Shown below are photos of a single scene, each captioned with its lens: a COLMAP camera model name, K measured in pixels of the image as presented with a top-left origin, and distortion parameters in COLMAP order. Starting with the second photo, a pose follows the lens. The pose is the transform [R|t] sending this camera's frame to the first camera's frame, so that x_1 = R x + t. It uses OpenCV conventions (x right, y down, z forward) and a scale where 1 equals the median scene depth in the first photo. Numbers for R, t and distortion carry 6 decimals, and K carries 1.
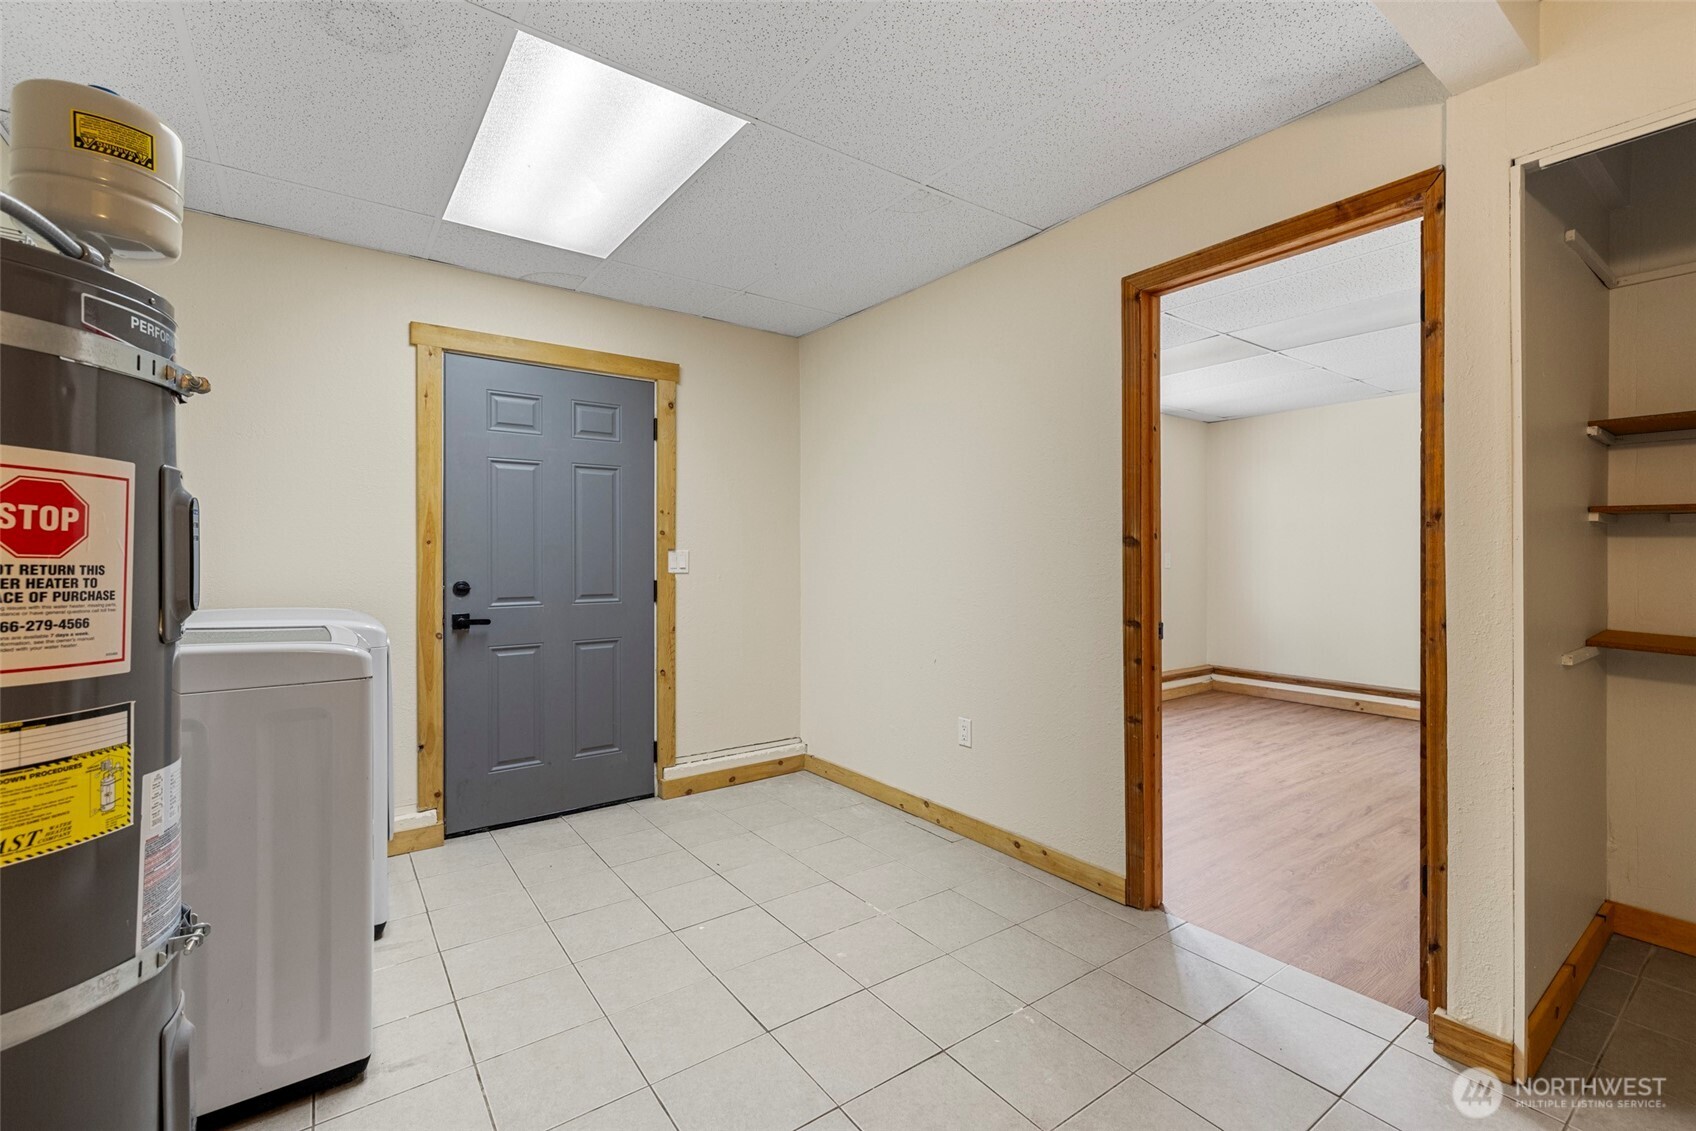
lens RADIAL K [[711.8, 0, 848.8], [0, 711.8, 568.0], [0, 0, 1]] dist [-0.000587, 0.000455]
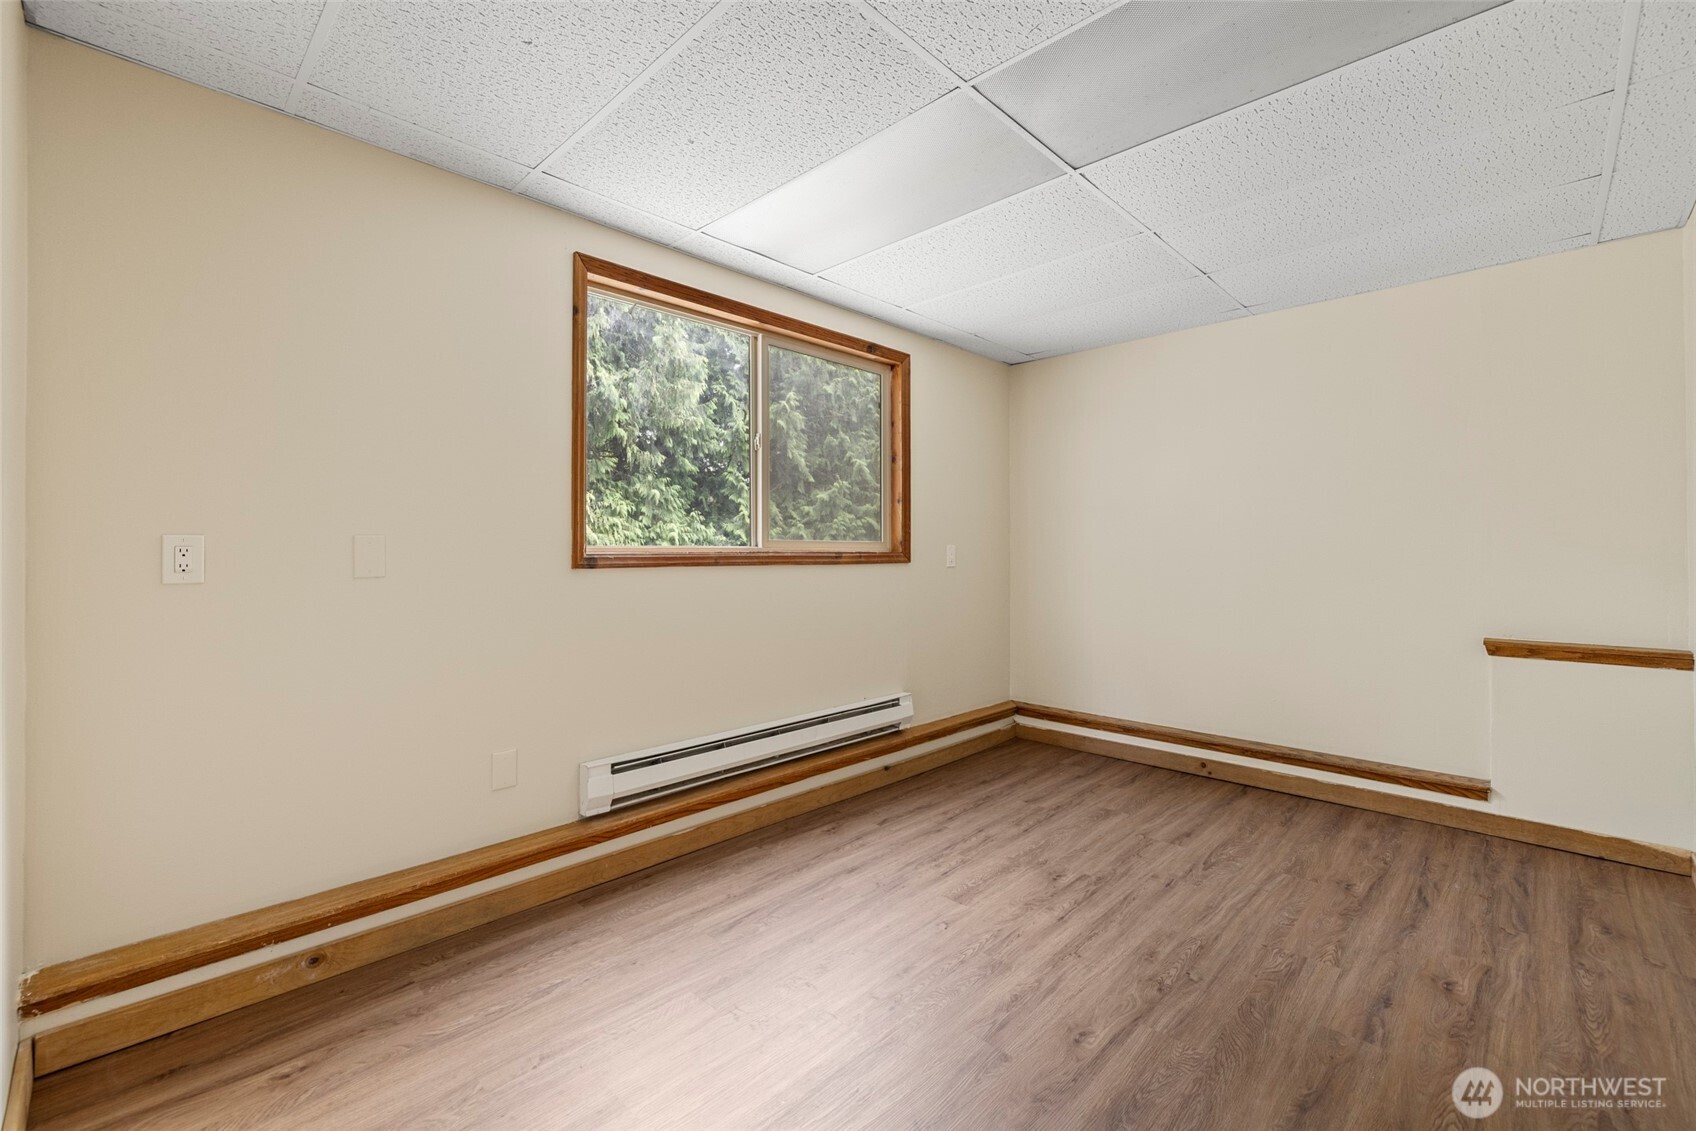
lens RADIAL K [[711.8, 0, 859.6], [0, 711.8, 551.3], [0, 0, 1]] dist [-0.000587, 0.000455]
pose [[0.981127, 0.003874, 0.193325, 0.261865], [-0.001166, 0.999900, -0.014118, -0.002581], [-0.193360, 0.013626, 0.981033, 0.396590]]
